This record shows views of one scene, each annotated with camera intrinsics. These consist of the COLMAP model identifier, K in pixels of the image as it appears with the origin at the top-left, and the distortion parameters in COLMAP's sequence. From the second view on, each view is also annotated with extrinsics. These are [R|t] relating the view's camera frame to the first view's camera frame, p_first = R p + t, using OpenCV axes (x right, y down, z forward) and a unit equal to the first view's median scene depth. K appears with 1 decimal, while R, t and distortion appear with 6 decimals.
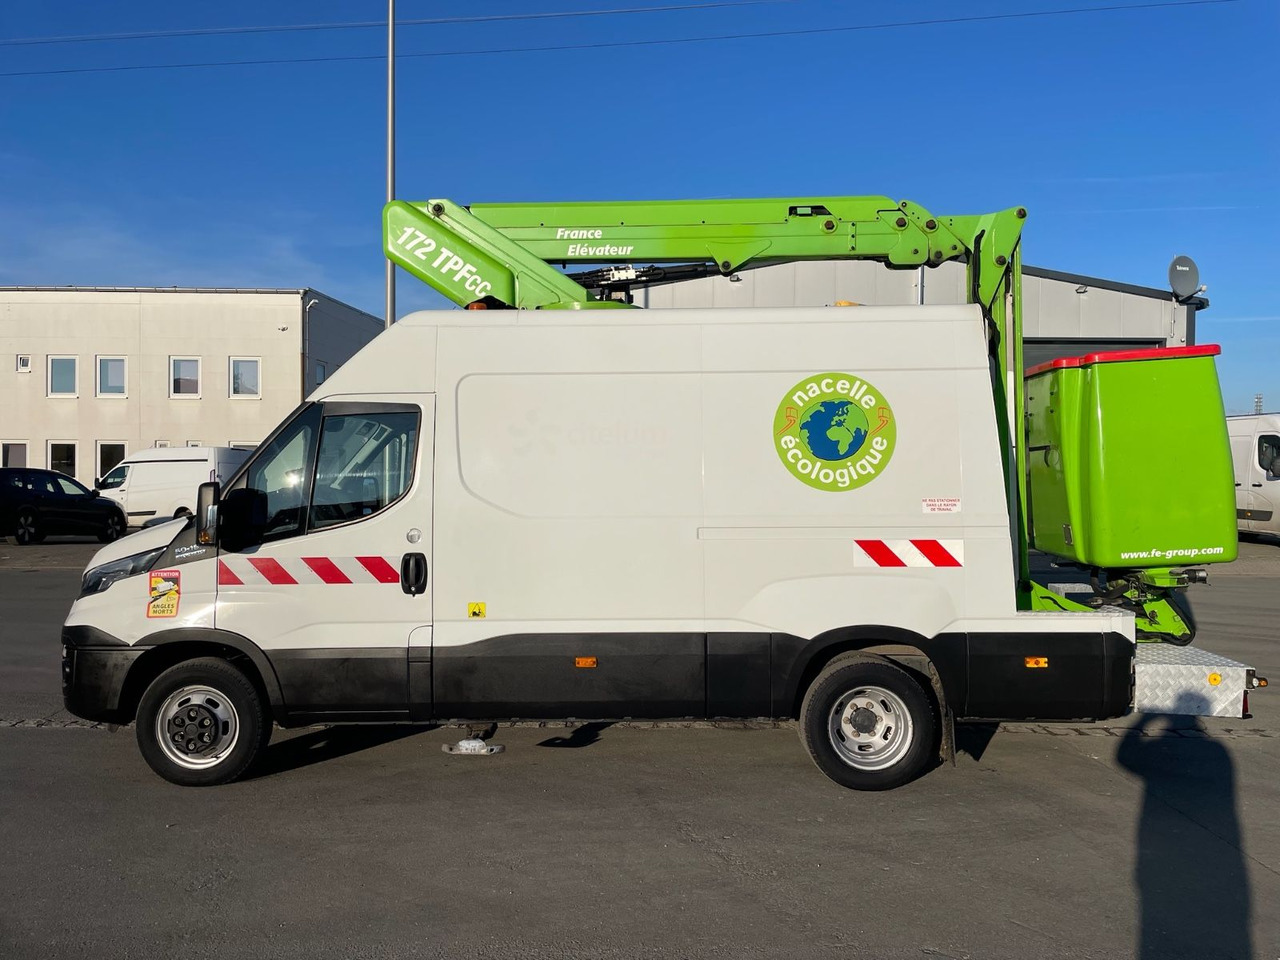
lens RADIAL K [[970.4, 0, 640.3], [0, 970.4, 478.6], [0, 0, 1]] dist [0.043007, -0.020285]
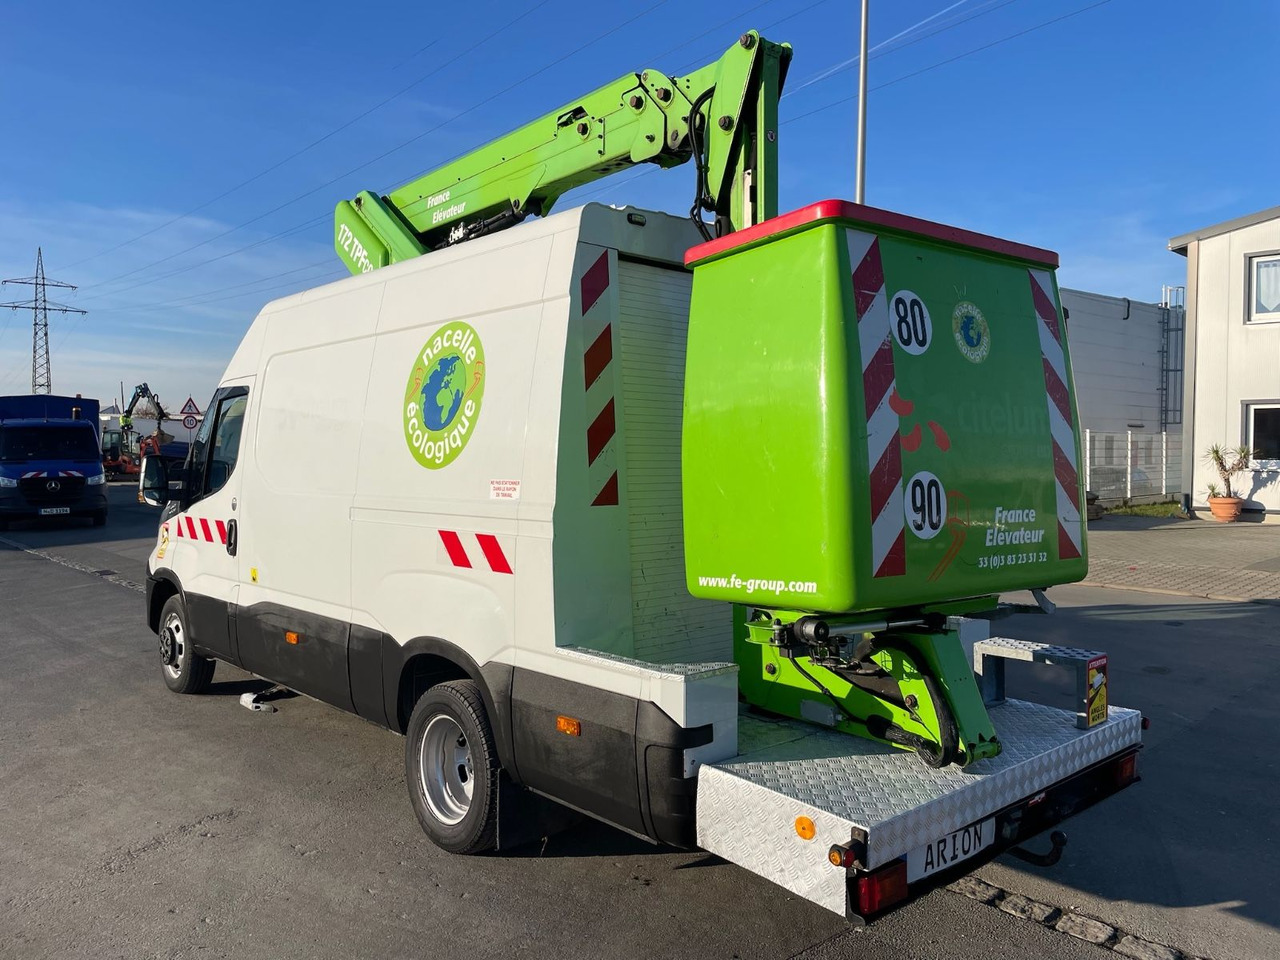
lens RADIAL K [[970.4, 0, 641.0], [0, 970.4, 475.4], [0, 0, 1]] dist [0.043007, -0.020285]
pose [[0.688124, 0.016983, -0.725394, 0.902962], [-0.010199, 0.999854, 0.013734, 0.005761], [0.725521, -0.002052, 0.688197, 0.564428]]
